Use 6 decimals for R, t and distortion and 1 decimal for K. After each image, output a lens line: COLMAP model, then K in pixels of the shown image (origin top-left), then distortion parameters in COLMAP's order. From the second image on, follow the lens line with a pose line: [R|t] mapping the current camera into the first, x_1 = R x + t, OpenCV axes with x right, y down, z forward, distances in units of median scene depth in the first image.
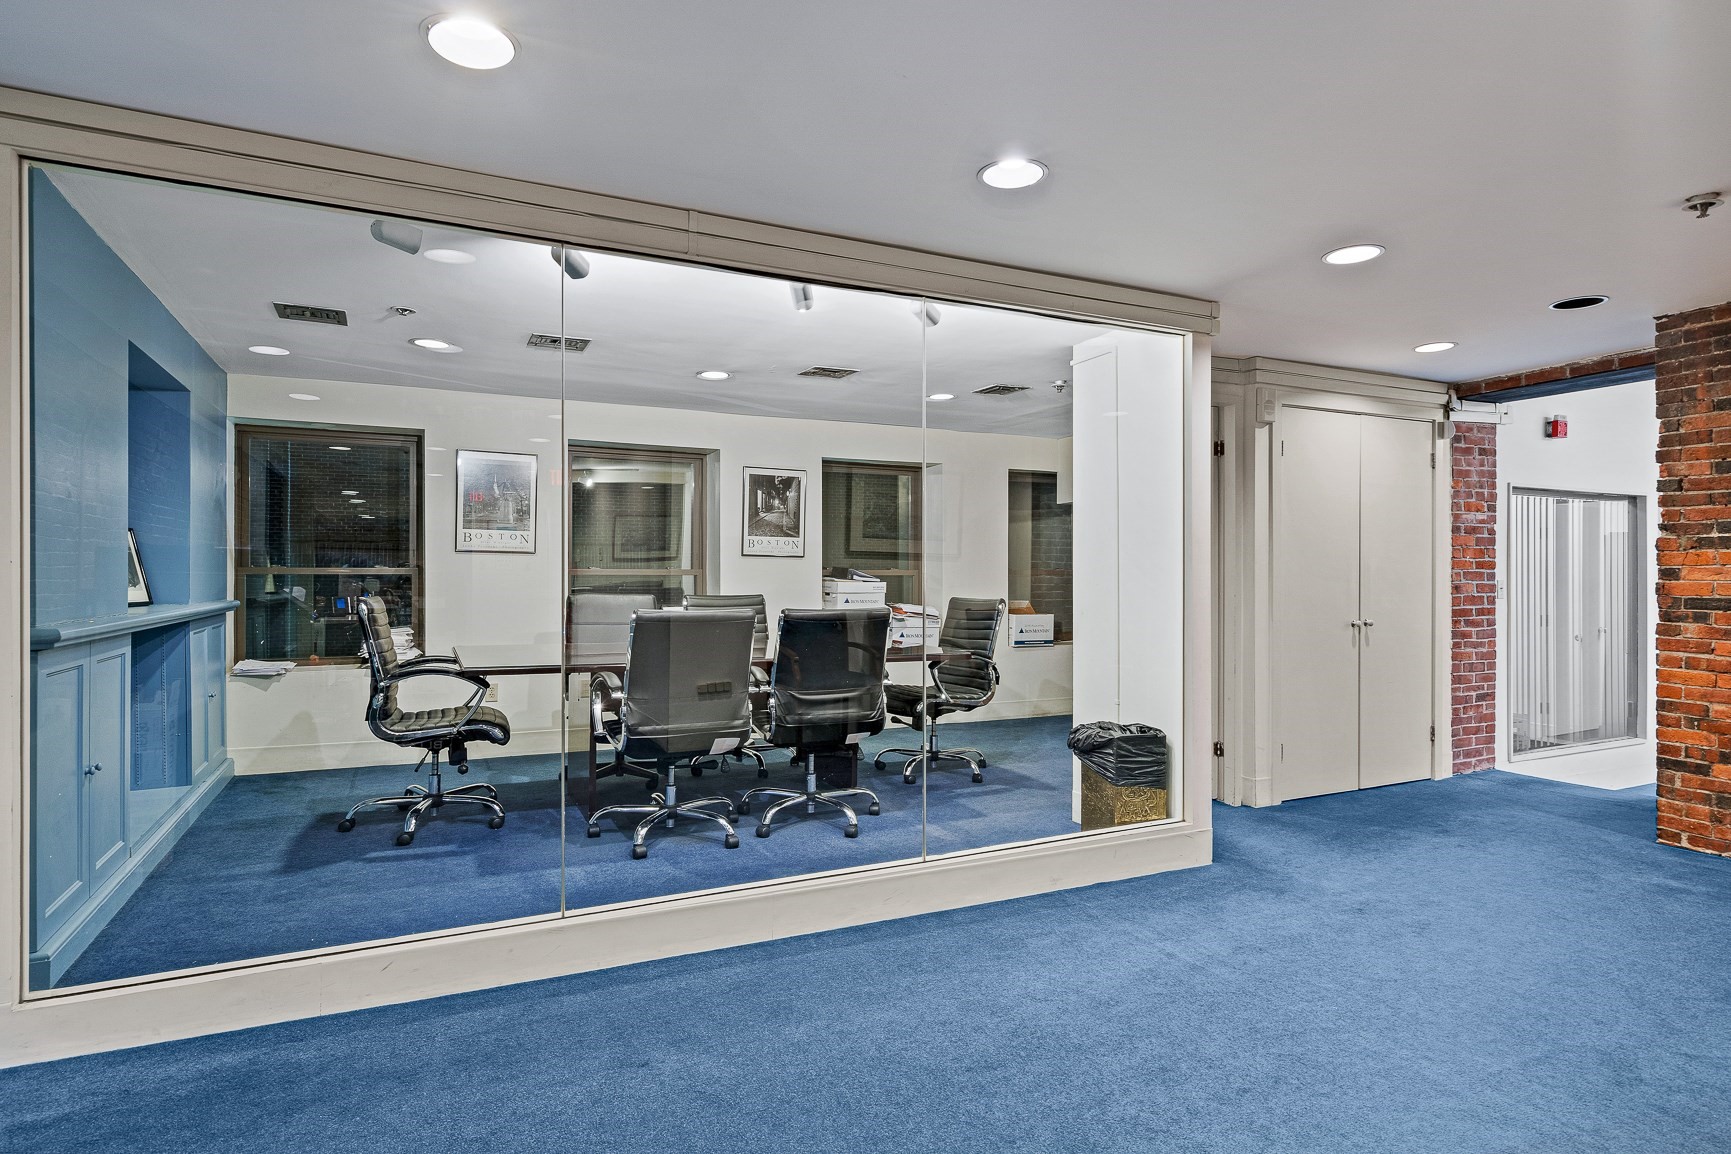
lens RADIAL K [[927.1, 0, 866.5], [0, 927.1, 558.7], [0, 0, 1]] dist [0.002312, -0.001127]
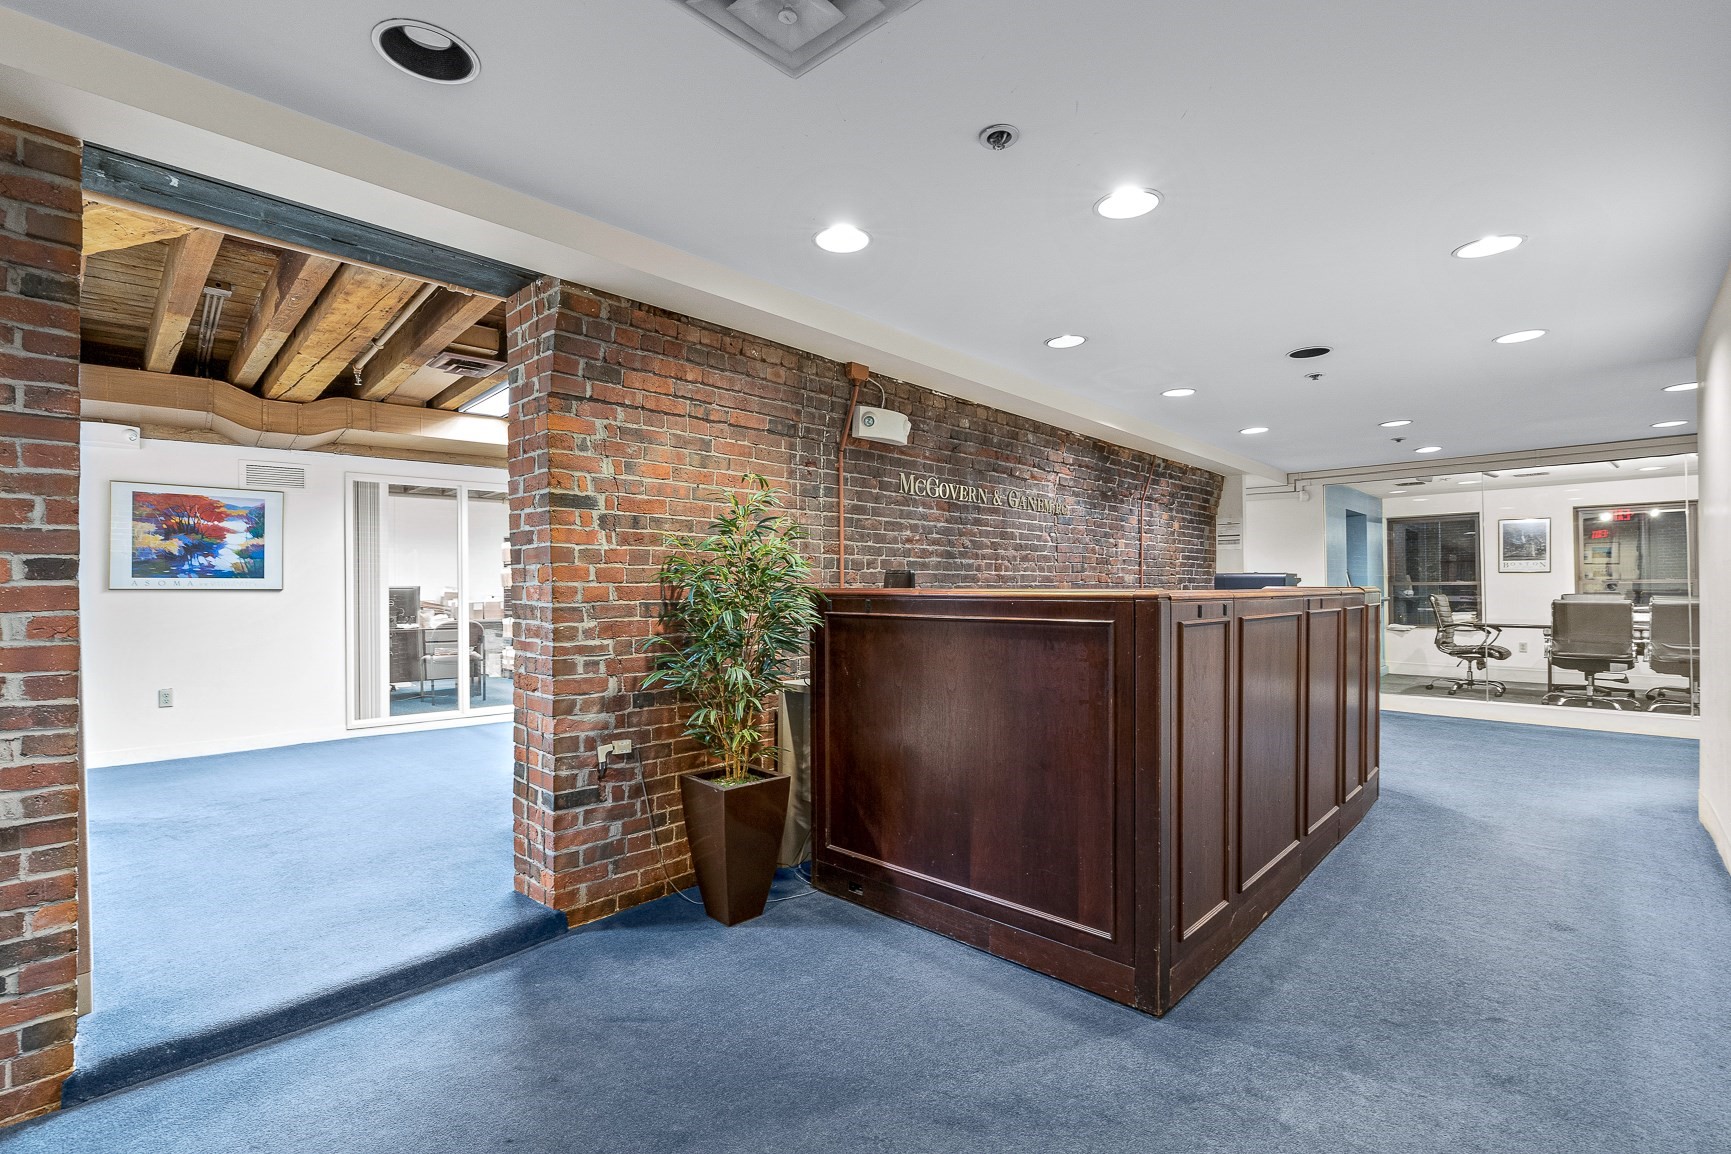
lens RADIAL K [[793.7, 0, 863.3], [0, 793.7, 588.8], [0, 0, 1]] dist [-0.002305, -0.000174]
pose [[0.353746, -0.000869, -0.935341, 0.675829], [0.014436, 0.999886, 0.004531, -0.000754], [0.935230, -0.015105, 0.353718, -0.879899]]
